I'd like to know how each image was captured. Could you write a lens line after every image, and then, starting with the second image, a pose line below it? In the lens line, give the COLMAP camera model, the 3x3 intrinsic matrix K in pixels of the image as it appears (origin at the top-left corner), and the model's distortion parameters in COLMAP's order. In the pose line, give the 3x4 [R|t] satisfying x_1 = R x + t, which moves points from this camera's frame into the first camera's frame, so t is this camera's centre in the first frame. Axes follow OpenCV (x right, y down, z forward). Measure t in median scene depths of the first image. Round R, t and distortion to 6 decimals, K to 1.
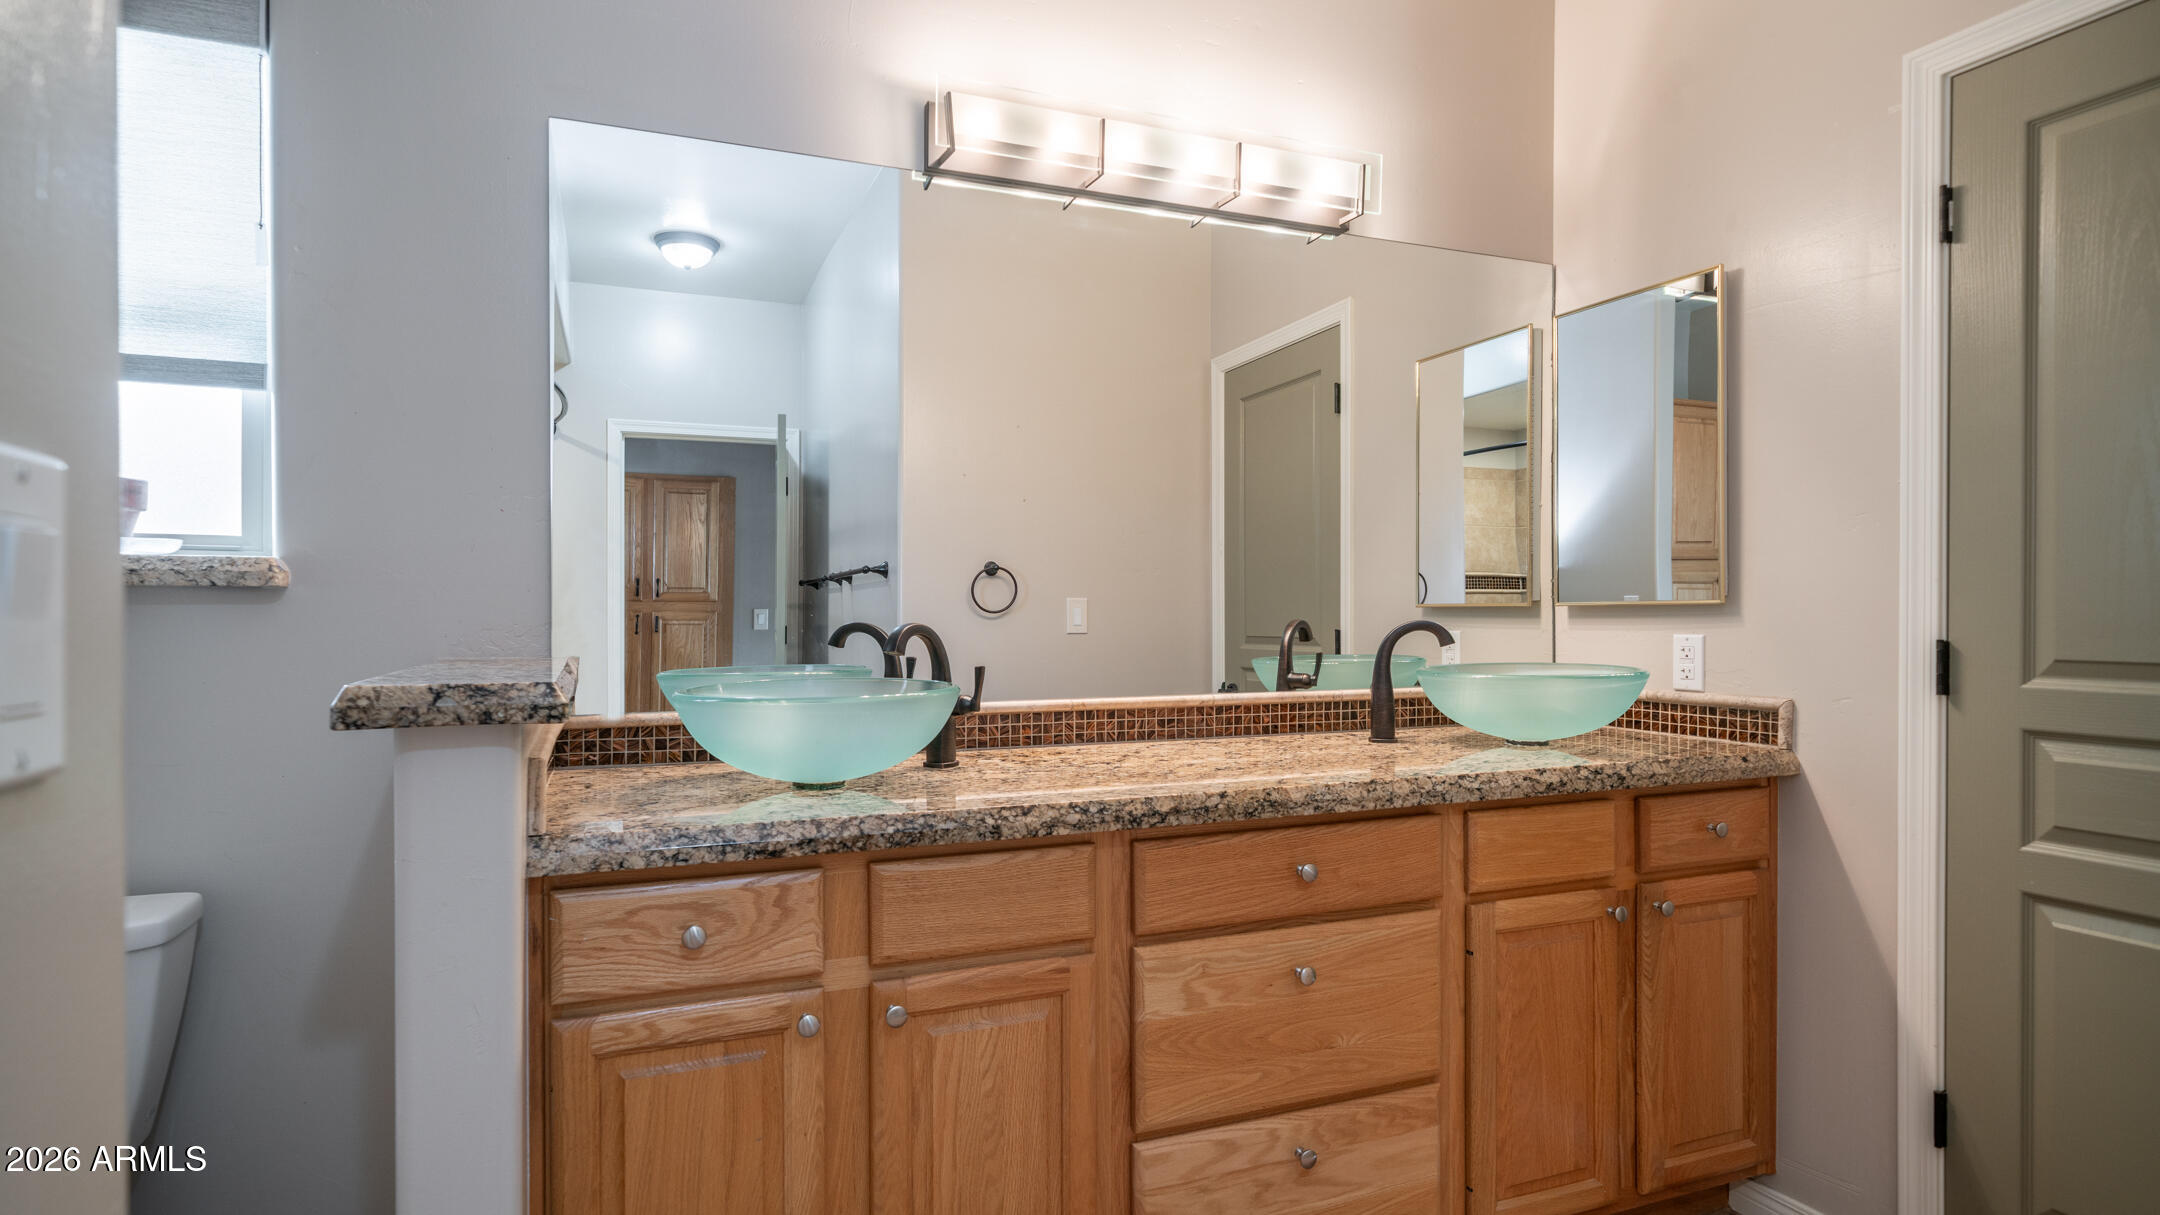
lens RADIAL K [[1157.4, 0, 1078.5], [0, 1157.4, 620.4], [0, 0, 1]] dist [-0.005234, -0.000645]
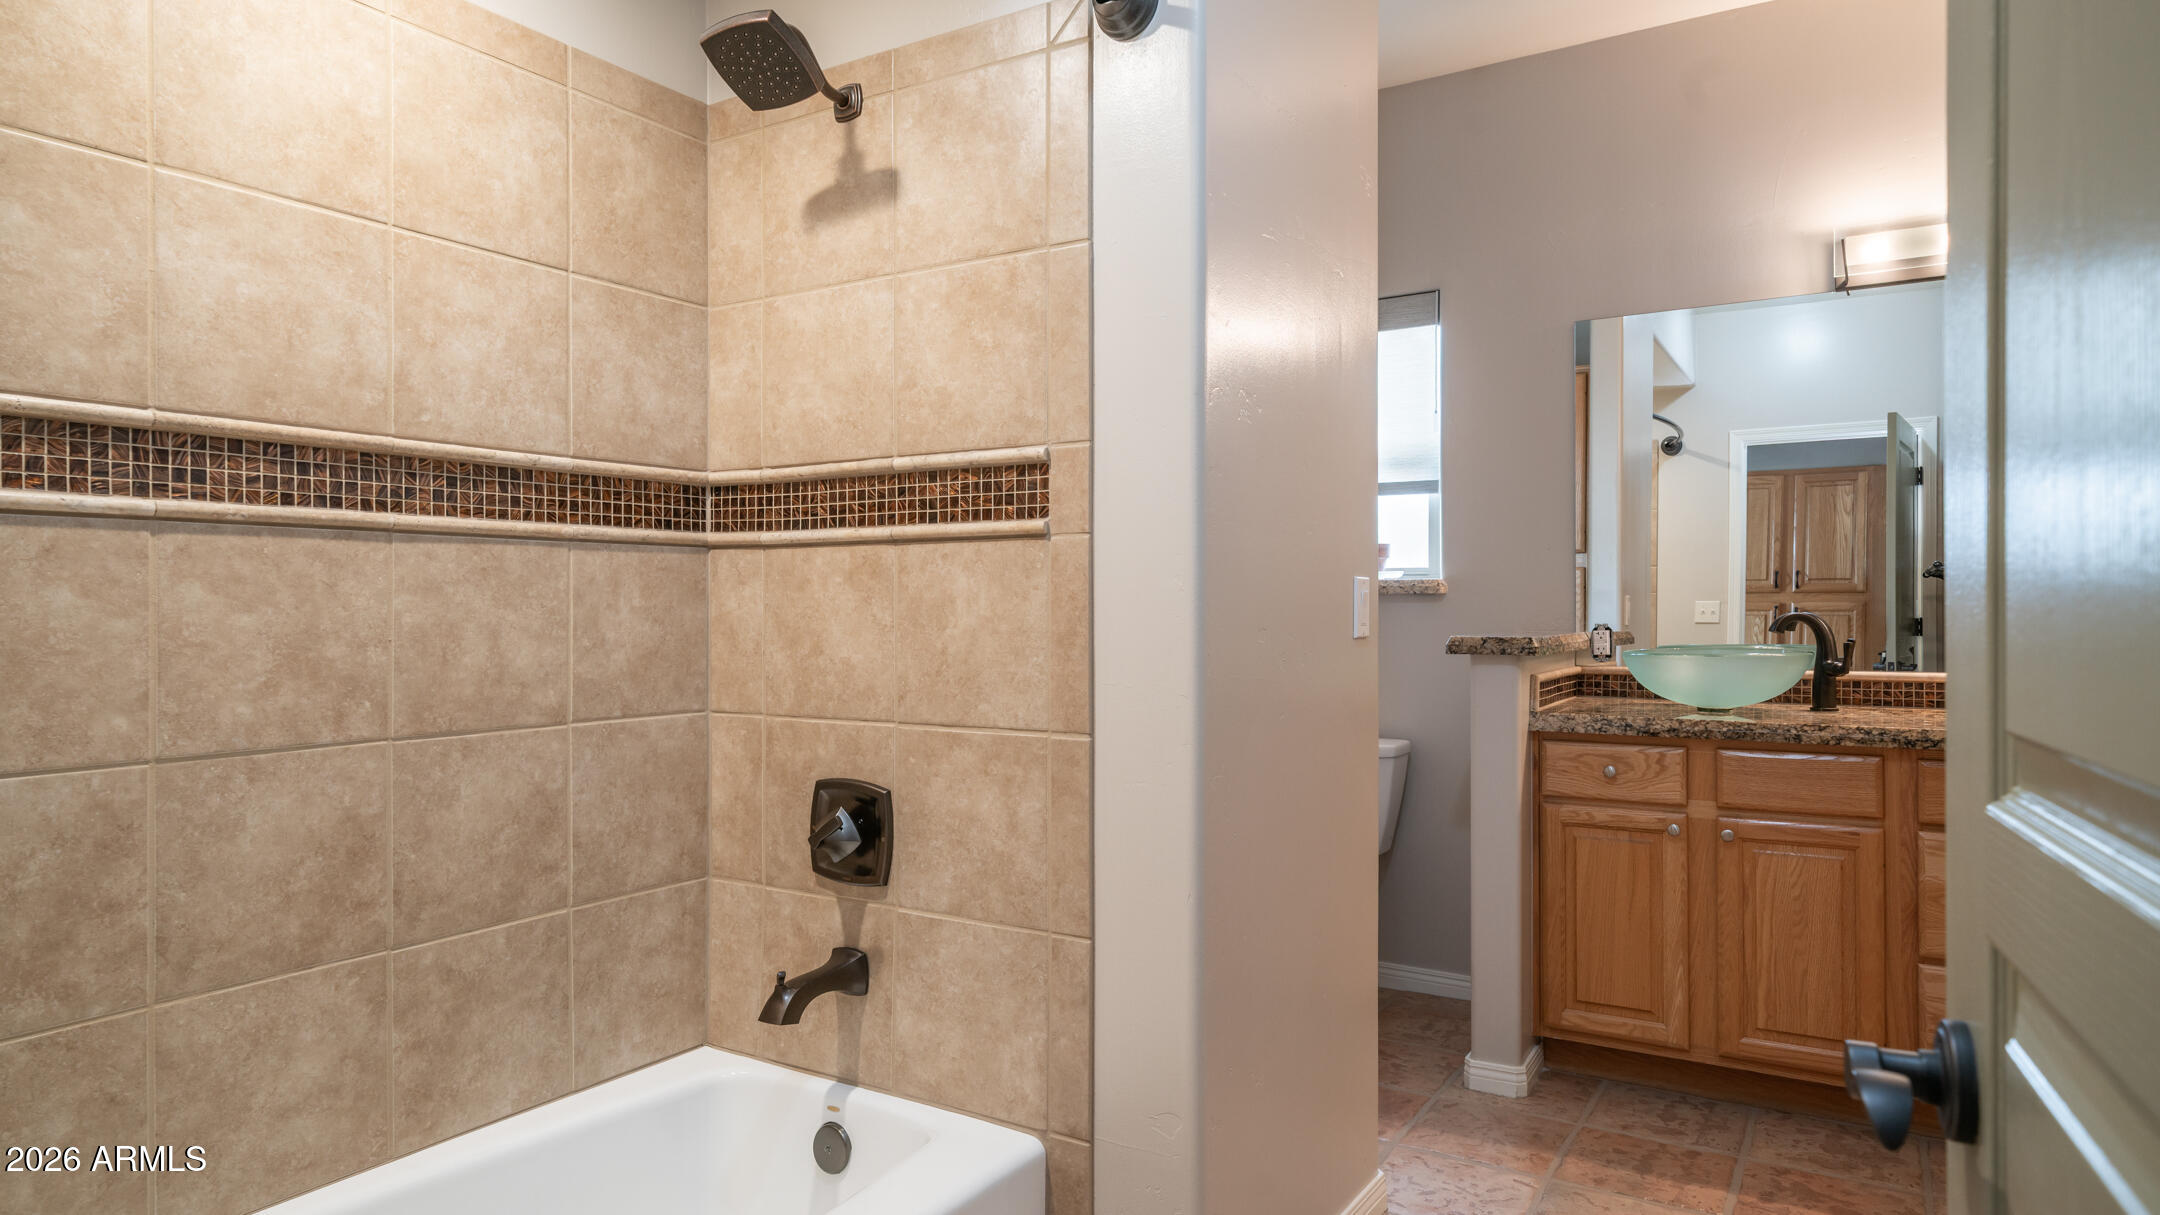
lens RADIAL K [[1250.7, 0, 1078.0], [0, 1250.7, 611.2], [0, 0, 1]] dist [0.000065, -0.000437]
pose [[0.596648, 0.001490, -0.802502, 0.738546], [-0.001907, 0.999998, 0.000439, 0.001547], [0.802501, 0.001268, 0.596650, -0.881319]]
